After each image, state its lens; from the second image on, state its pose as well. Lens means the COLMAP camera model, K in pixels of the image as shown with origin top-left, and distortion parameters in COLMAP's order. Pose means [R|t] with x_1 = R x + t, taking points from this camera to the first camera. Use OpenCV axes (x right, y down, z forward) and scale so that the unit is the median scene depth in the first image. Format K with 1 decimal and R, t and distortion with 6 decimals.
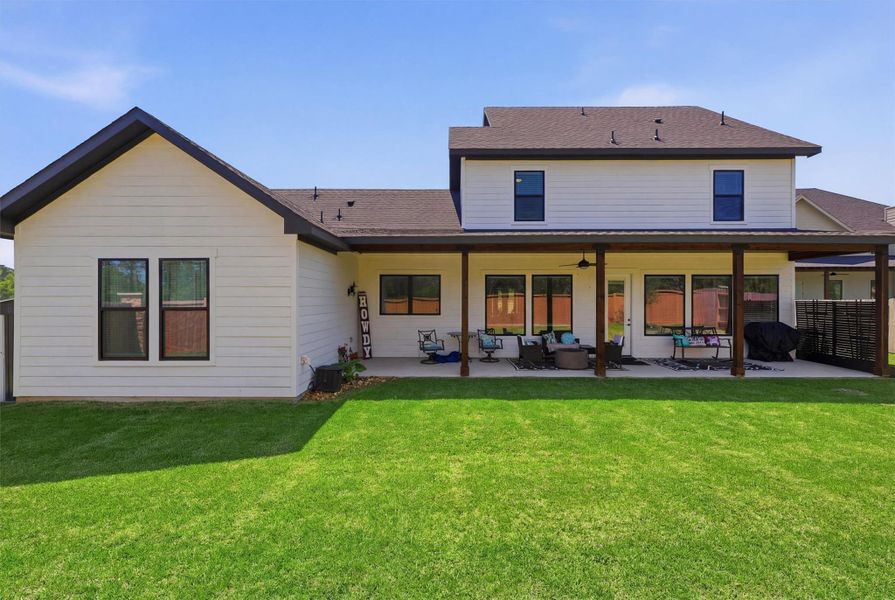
lens RADIAL K [[405.0, 0, 449.2], [0, 405.0, 298.1], [0, 0, 1]] dist [0.002163, -0.000117]
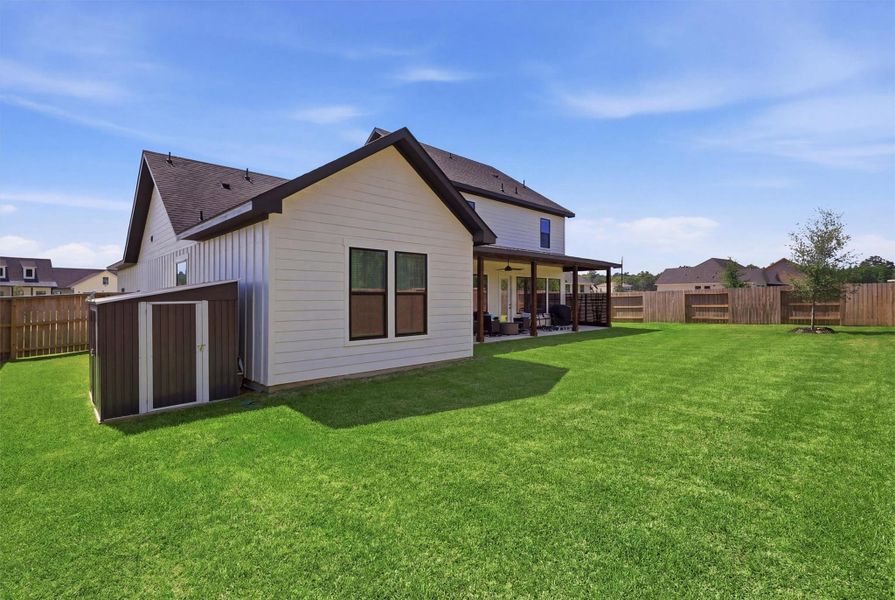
lens RADIAL K [[409.2, 0, 448.6], [0, 409.2, 298.6], [0, 0, 1]] dist [0.000110, 0.000051]
pose [[0.715714, -0.004448, 0.698380, -0.978458], [0.000859, 0.999985, 0.005488, 0.023458], [-0.698393, -0.003328, 0.715706, 0.018843]]
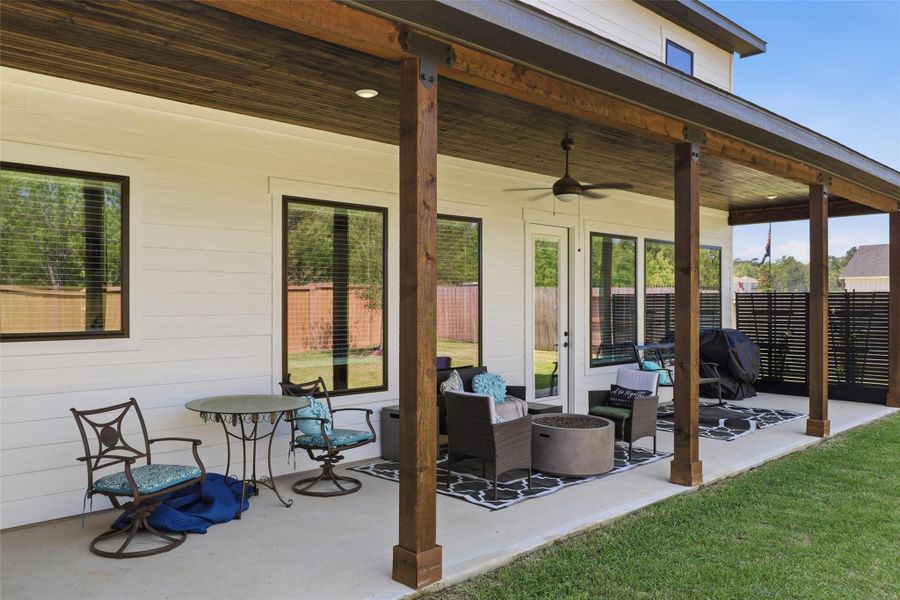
lens RADIAL K [[729.2, 0, 450.0], [0, 729.2, 300.0], [0, 0, 1]] dist [0.000573, -0.001092]
pose [[0.698569, 0.002114, 0.715540, -0.234293], [-0.001772, 0.999998, -0.001224, 0.022008], [-0.715541, -0.000413, 0.698571, 0.621772]]
